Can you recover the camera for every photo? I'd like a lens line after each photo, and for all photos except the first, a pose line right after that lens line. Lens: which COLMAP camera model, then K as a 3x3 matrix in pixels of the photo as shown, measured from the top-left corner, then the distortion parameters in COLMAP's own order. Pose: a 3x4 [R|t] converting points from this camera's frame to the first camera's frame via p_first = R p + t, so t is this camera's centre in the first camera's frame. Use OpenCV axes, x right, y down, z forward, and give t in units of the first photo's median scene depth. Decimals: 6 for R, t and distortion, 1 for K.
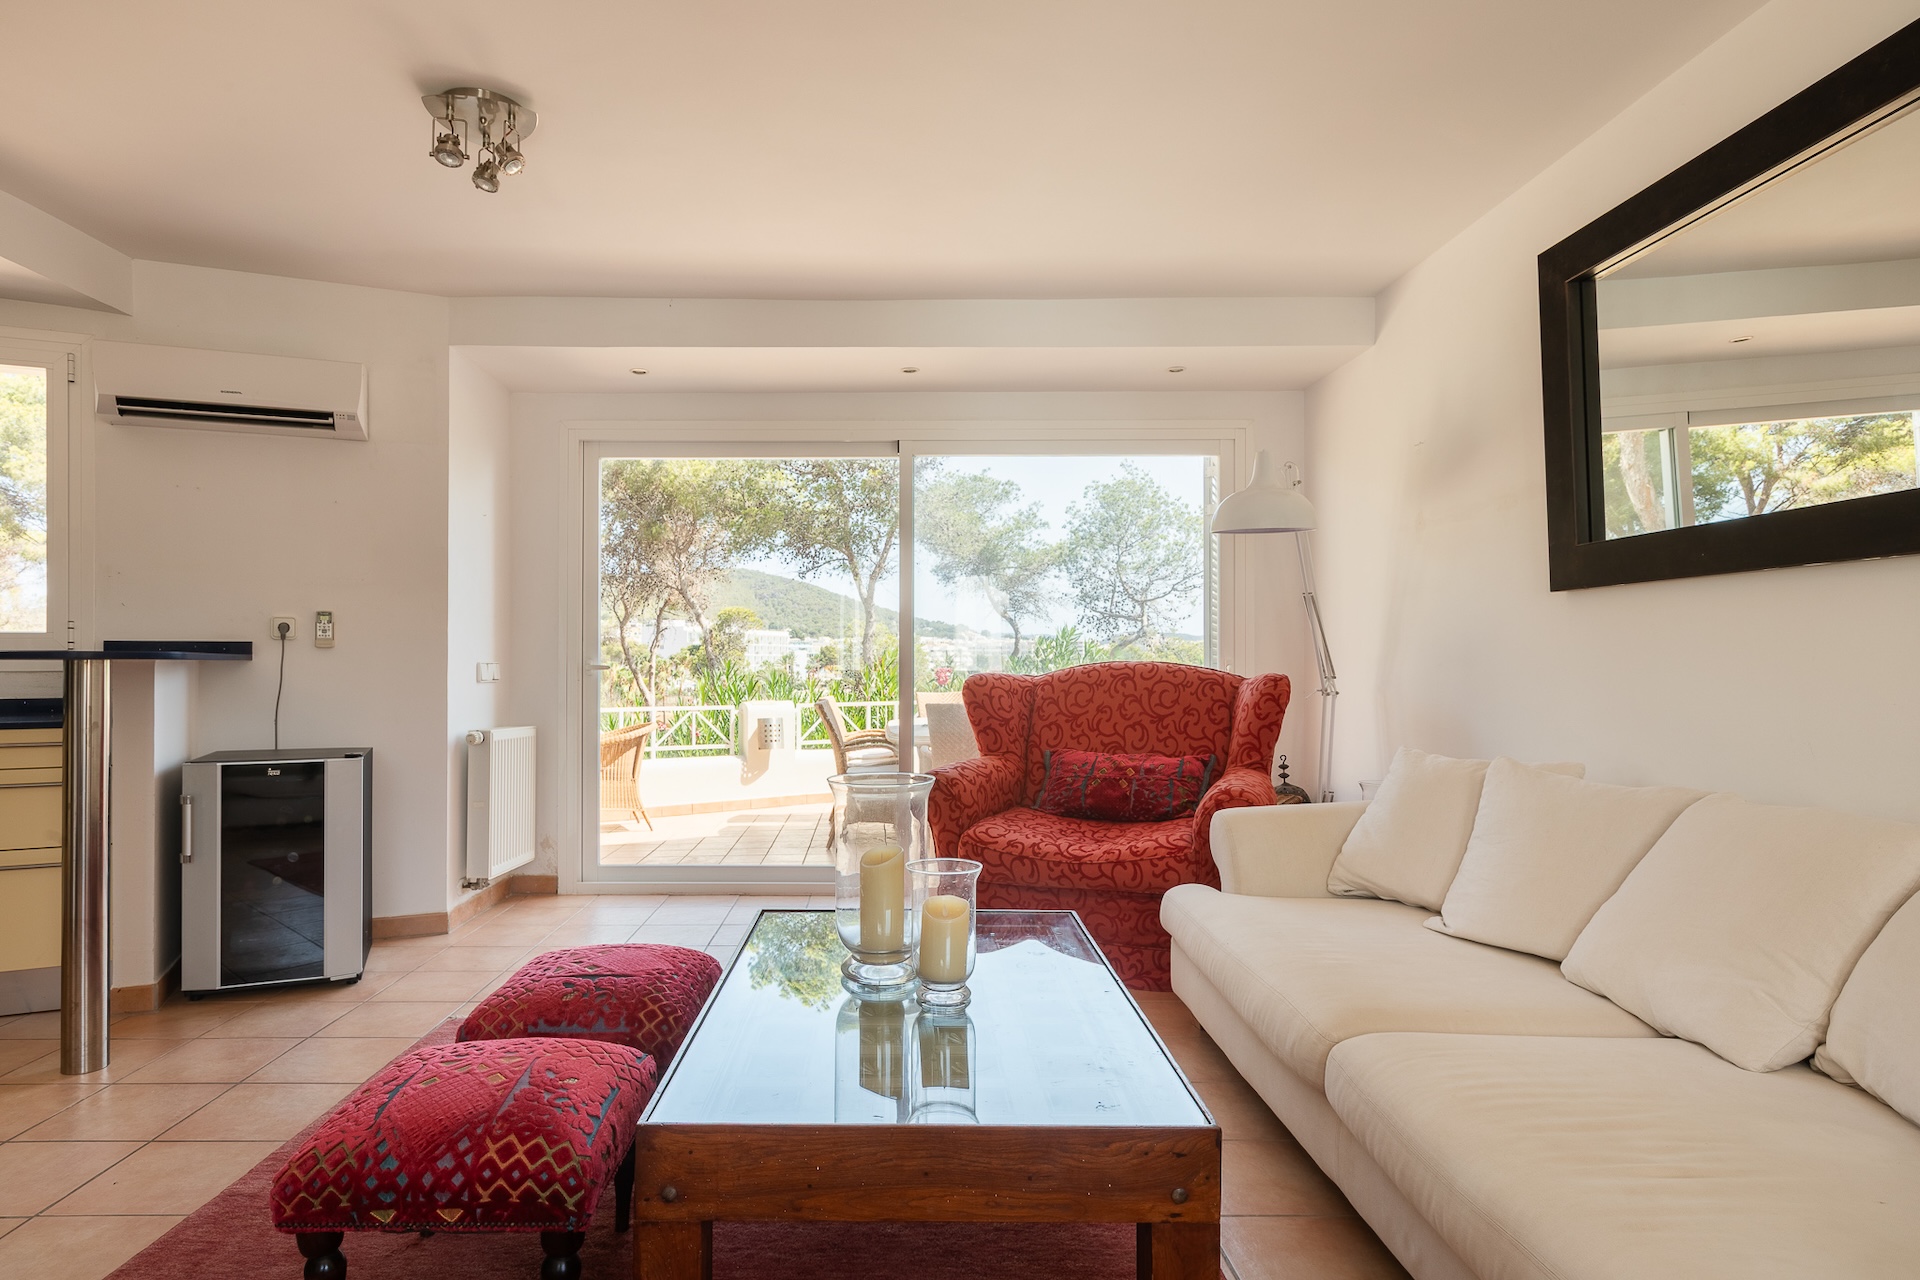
lens RADIAL K [[1065.5, 0, 894.7], [0, 1065.5, 653.8], [0, 0, 1]] dist [-0.001048, -0.002397]
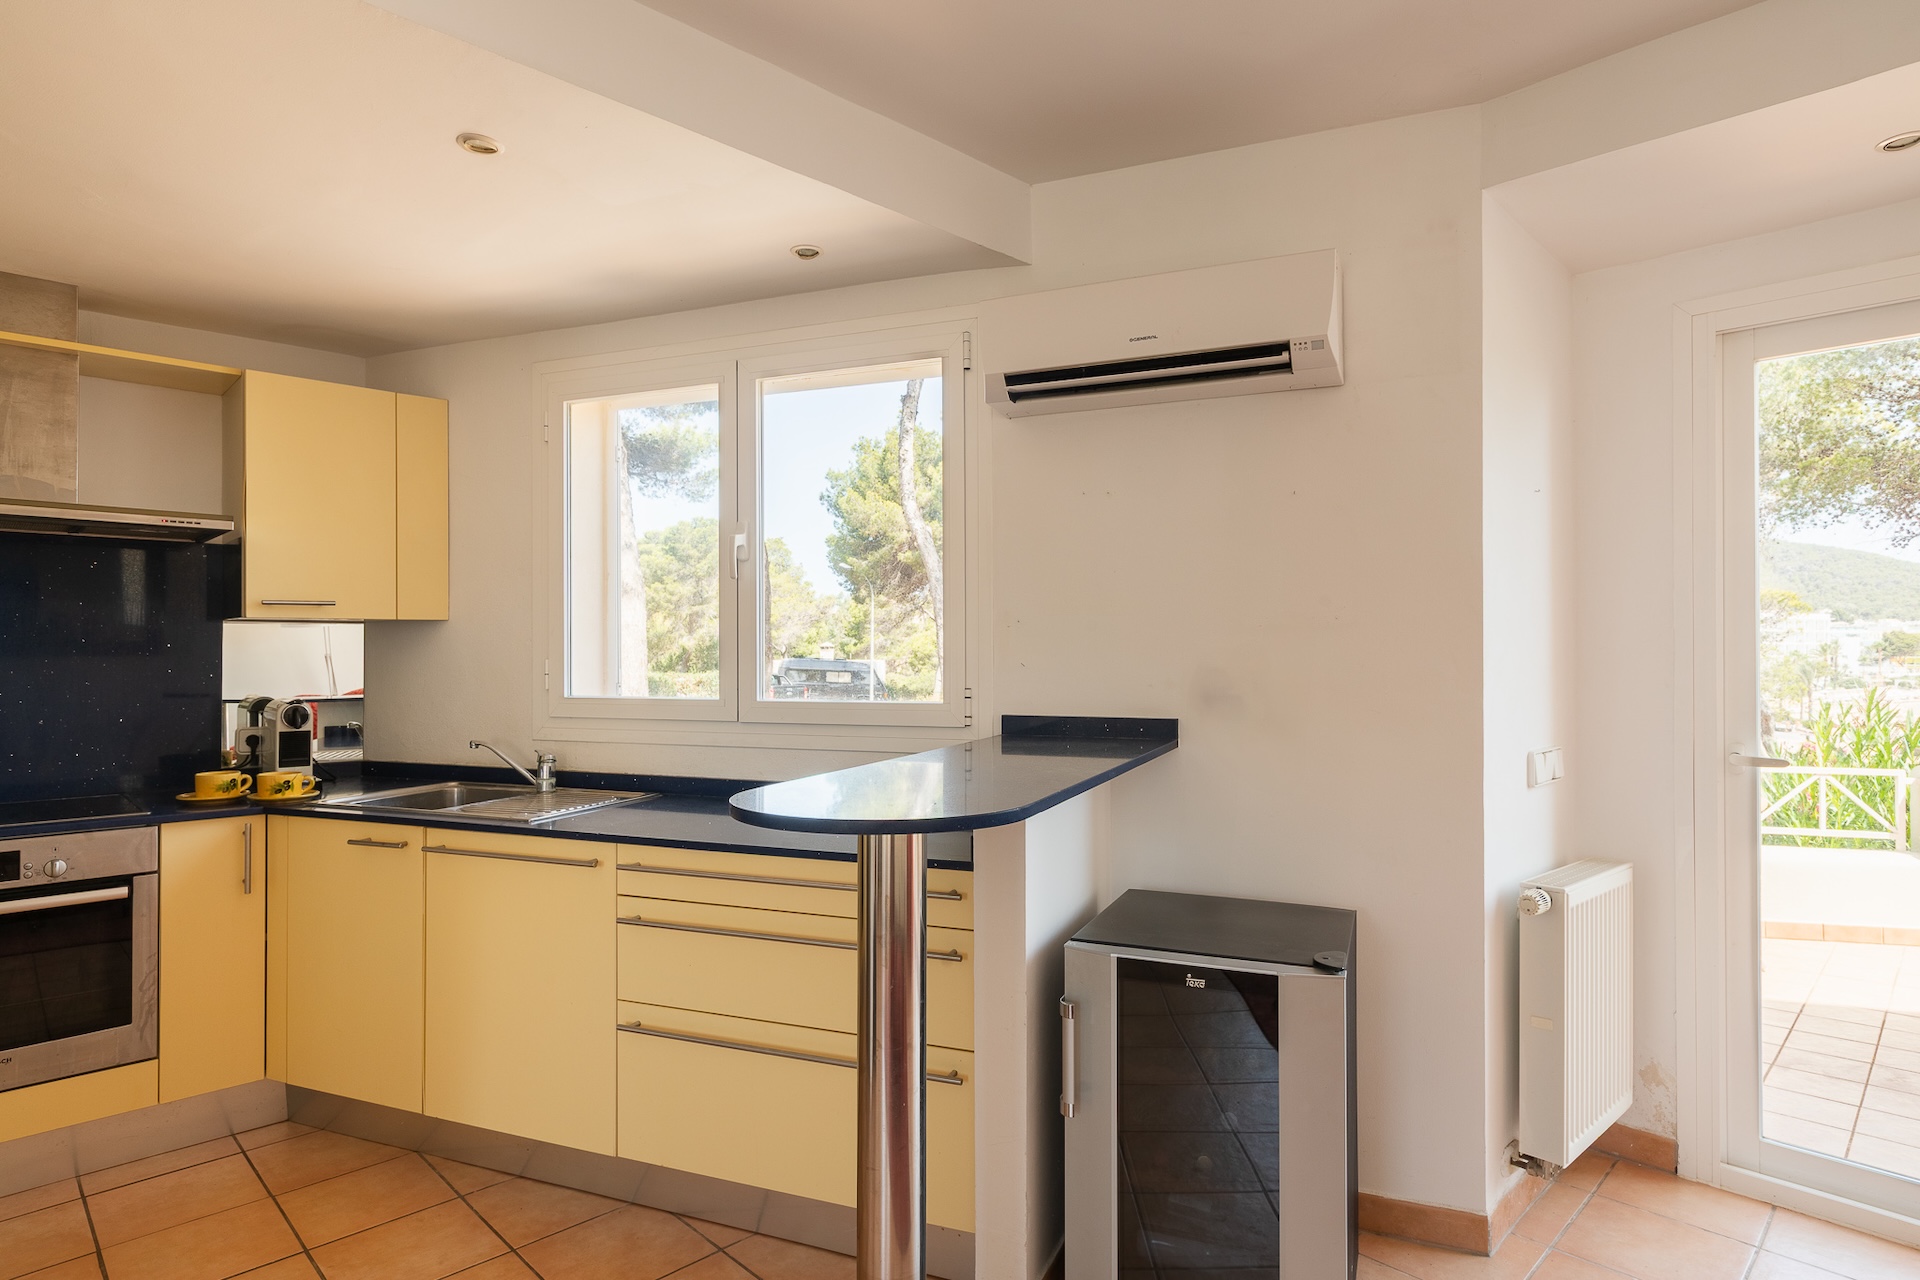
lens RADIAL K [[1065.5, 0, 972.5], [0, 1065.5, 633.3], [0, 0, 1]] dist [-0.001048, -0.002397]
pose [[0.711042, -0.011892, -0.703049, -0.219746], [0.004606, 0.999914, -0.012255, -0.053657], [0.703134, 0.005475, 0.711036, 0.421410]]
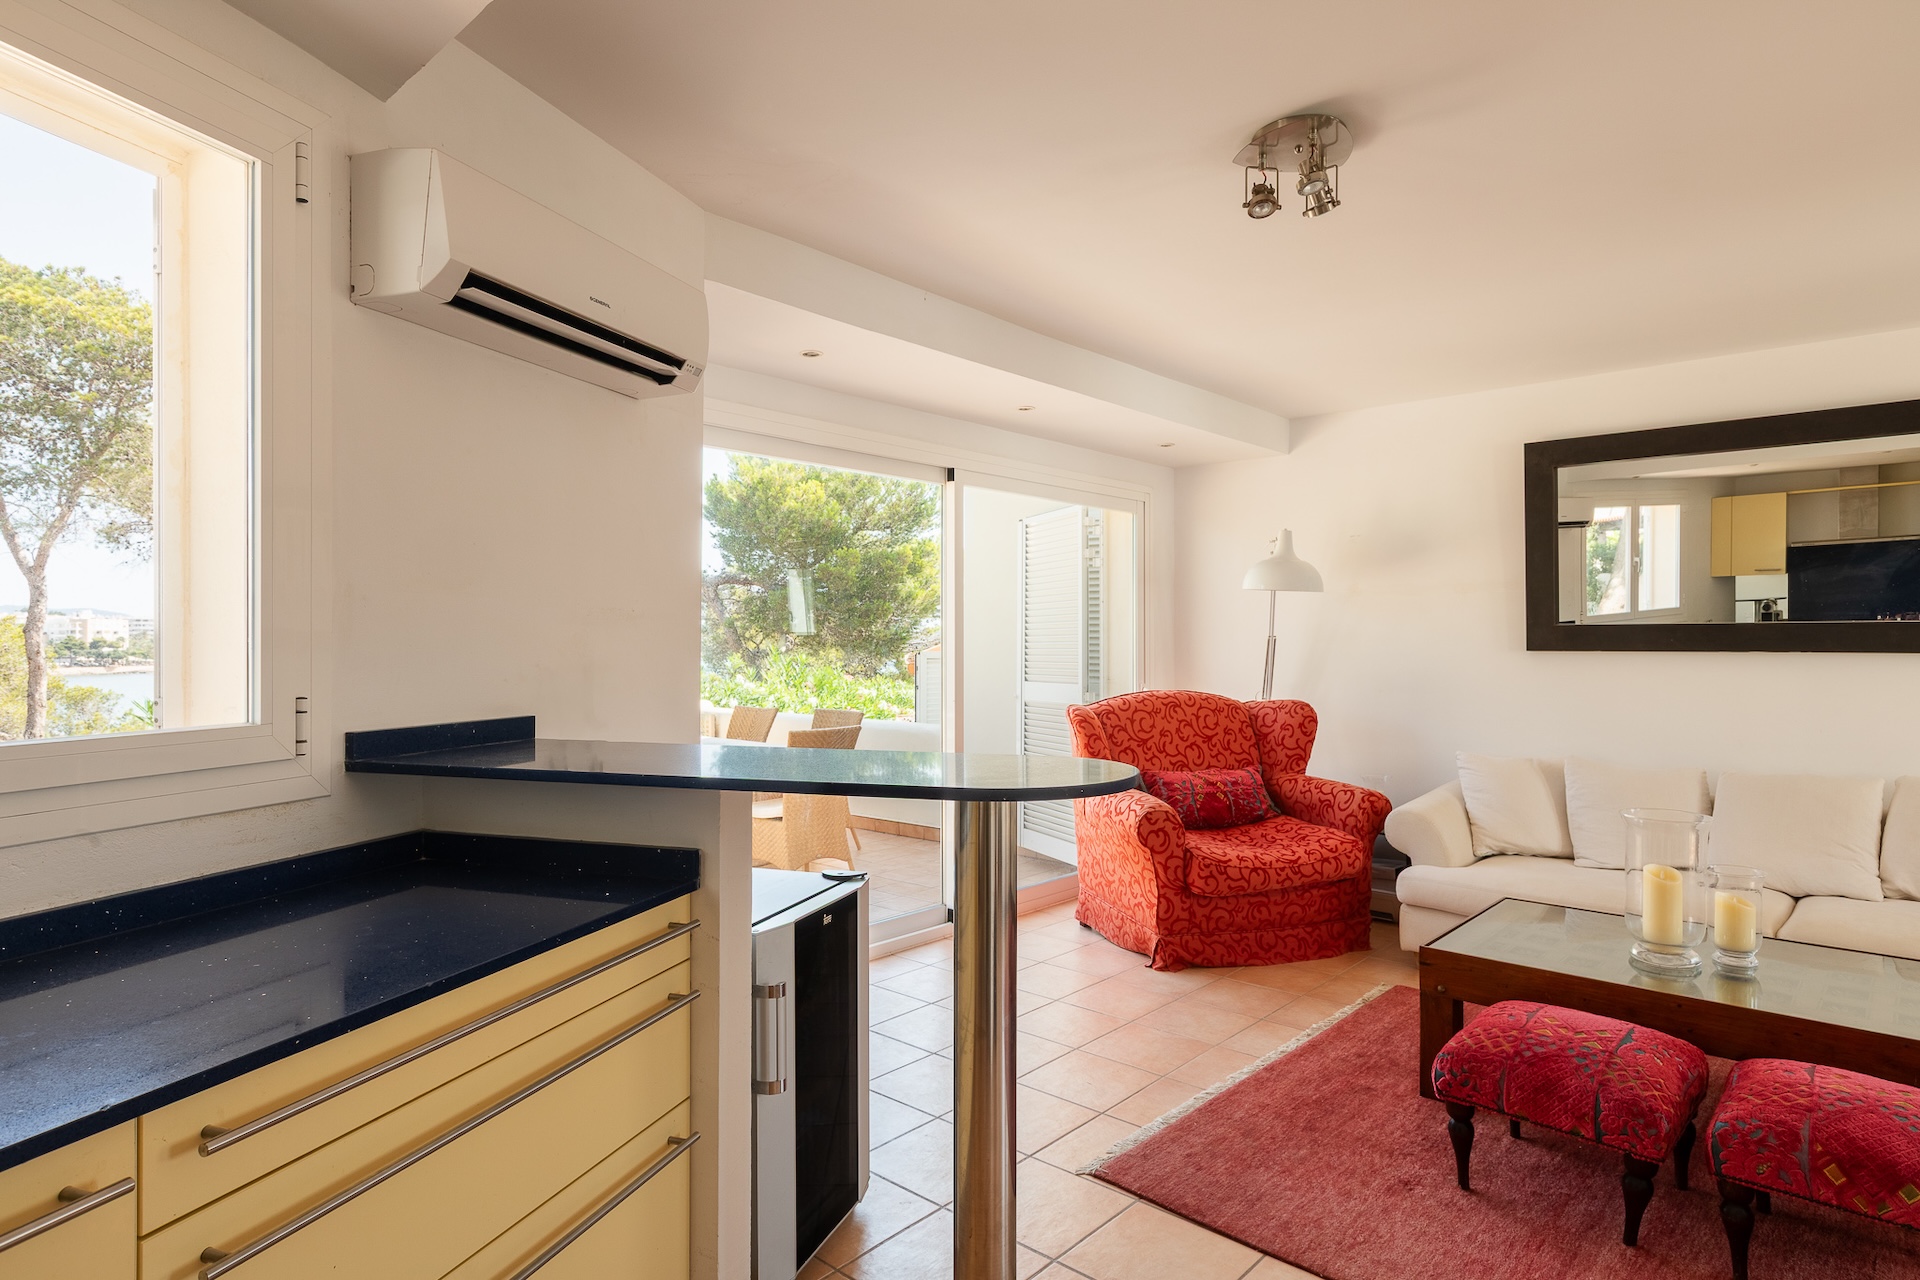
lens RADIAL K [[1065.5, 0, 956.8], [0, 1065.5, 637.9], [0, 0, 1]] dist [-0.001048, -0.002397]
pose [[0.660664, 0.002518, 0.750677, -0.839578], [-0.006547, 0.999976, 0.002407, -0.054506], [-0.750653, -0.006505, 0.660665, 0.407505]]
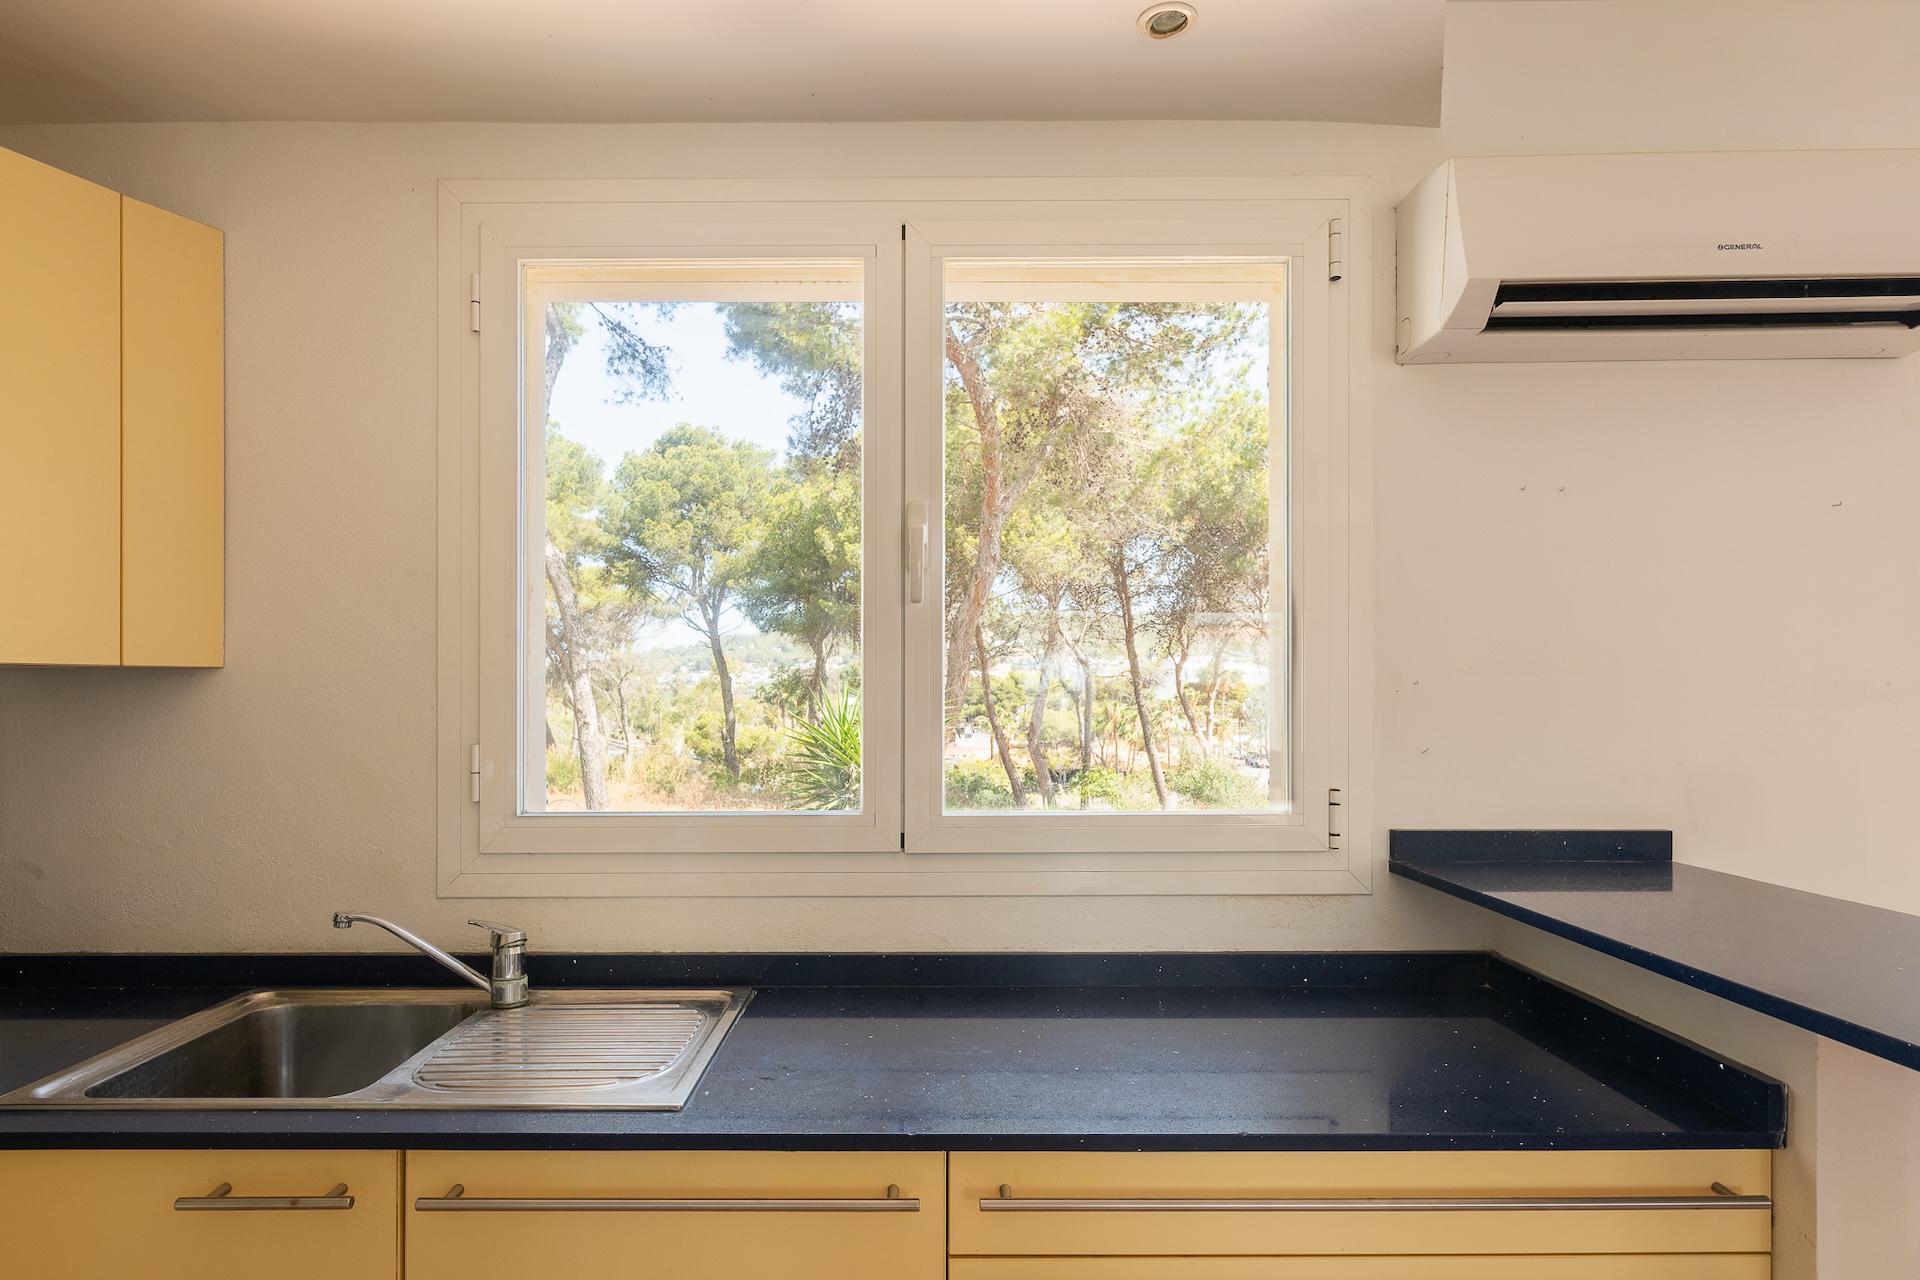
lens RADIAL K [[1065.5, 0, 941.6], [0, 1065.5, 703.2], [0, 0, 1]] dist [-0.001048, -0.002397]
pose [[0.922158, 0.002670, -0.386805, -0.671357], [0.002130, 0.999926, 0.011980, -0.066994], [0.386809, -0.011872, 0.922084, 0.444981]]
